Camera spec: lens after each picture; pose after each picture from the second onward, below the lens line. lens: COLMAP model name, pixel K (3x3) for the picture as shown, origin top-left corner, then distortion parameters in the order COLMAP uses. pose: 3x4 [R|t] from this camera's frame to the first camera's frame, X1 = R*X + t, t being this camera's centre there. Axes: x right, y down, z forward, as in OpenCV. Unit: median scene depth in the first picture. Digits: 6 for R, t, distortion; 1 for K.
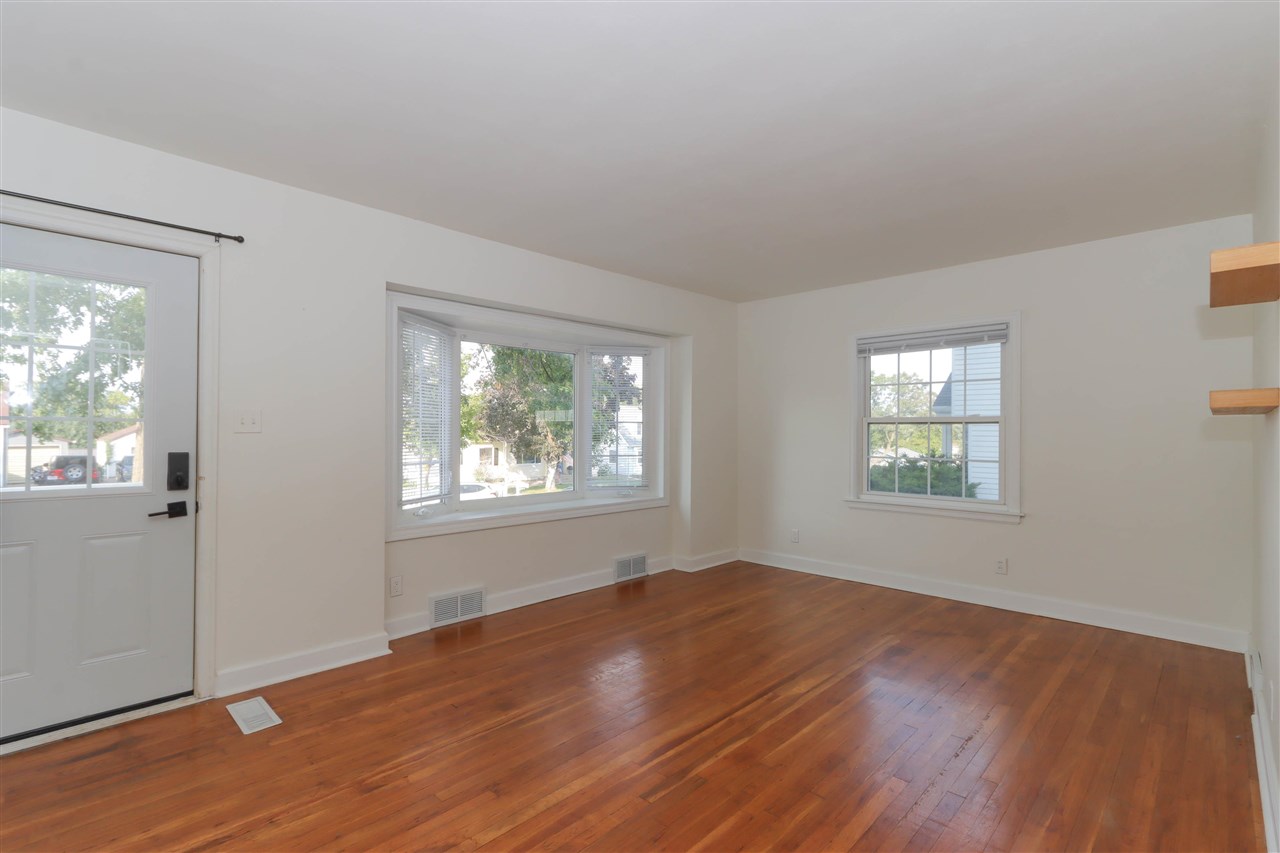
lens RADIAL K [[593.9, 0, 641.3], [0, 593.9, 432.2], [0, 0, 1]] dist [-0.002822, 0.000214]
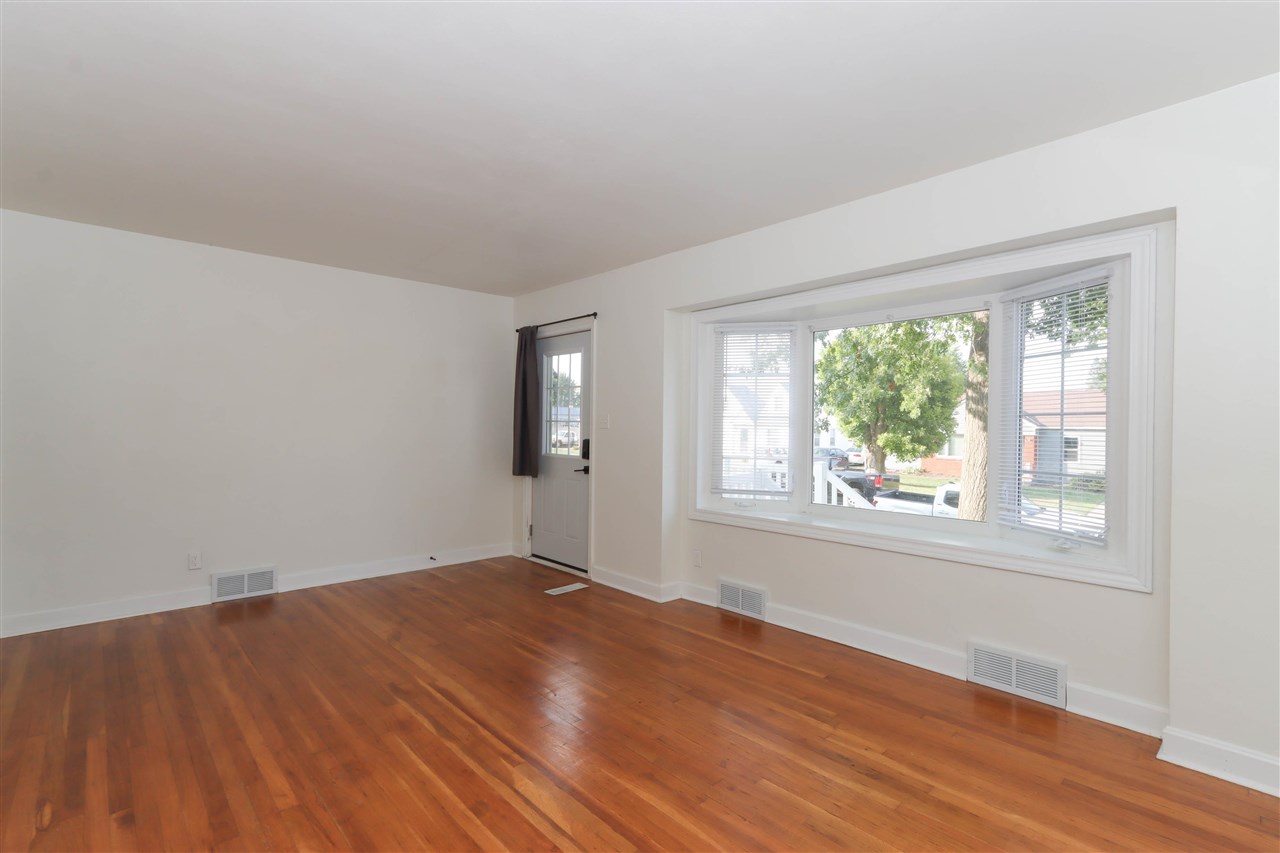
lens RADIAL K [[592.5, 0, 635.6], [0, 592.5, 427.9], [0, 0, 1]] dist [0.001058, 0.000898]
pose [[-0.056280, 0.000128, -0.998415, 0.955391], [-0.009648, 0.999953, 0.000673, -0.002389], [0.998368, 0.009670, -0.056276, 1.143240]]
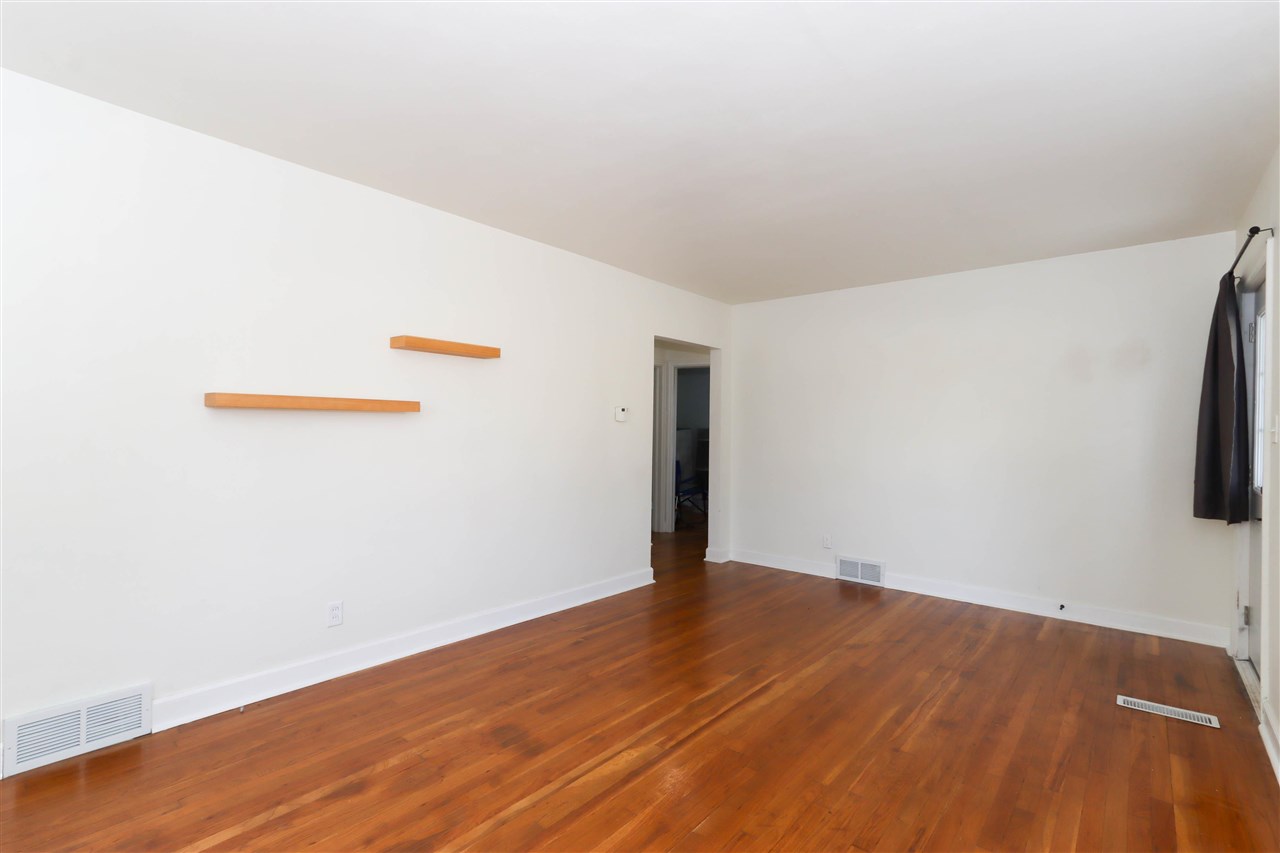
lens RADIAL K [[592.5, 0, 635.6], [0, 592.5, 427.9], [0, 0, 1]] dist [0.001058, 0.000898]
pose [[-0.998190, -0.016694, -0.057771, 0.304626], [-0.016655, 0.999861, -0.001155, -0.003575], [0.057782, -0.000191, -0.998329, 1.751970]]
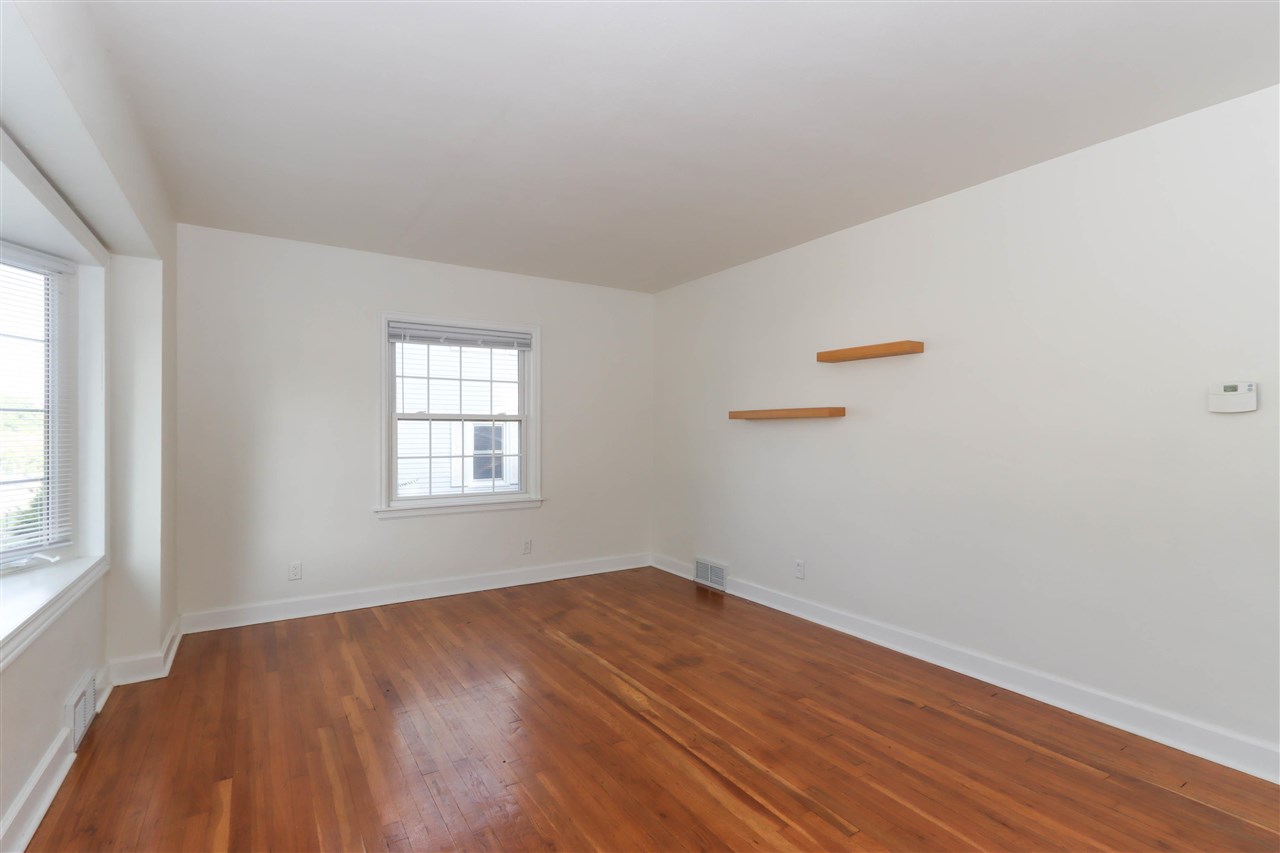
lens RADIAL K [[593.9, 0, 641.3], [0, 593.9, 432.2], [0, 0, 1]] dist [-0.002822, 0.000214]
pose [[0.224870, -0.008078, 0.974355, -0.653453], [0.000376, 0.999966, 0.008204, -0.005428], [-0.974389, -0.001479, 0.224865, 0.761731]]
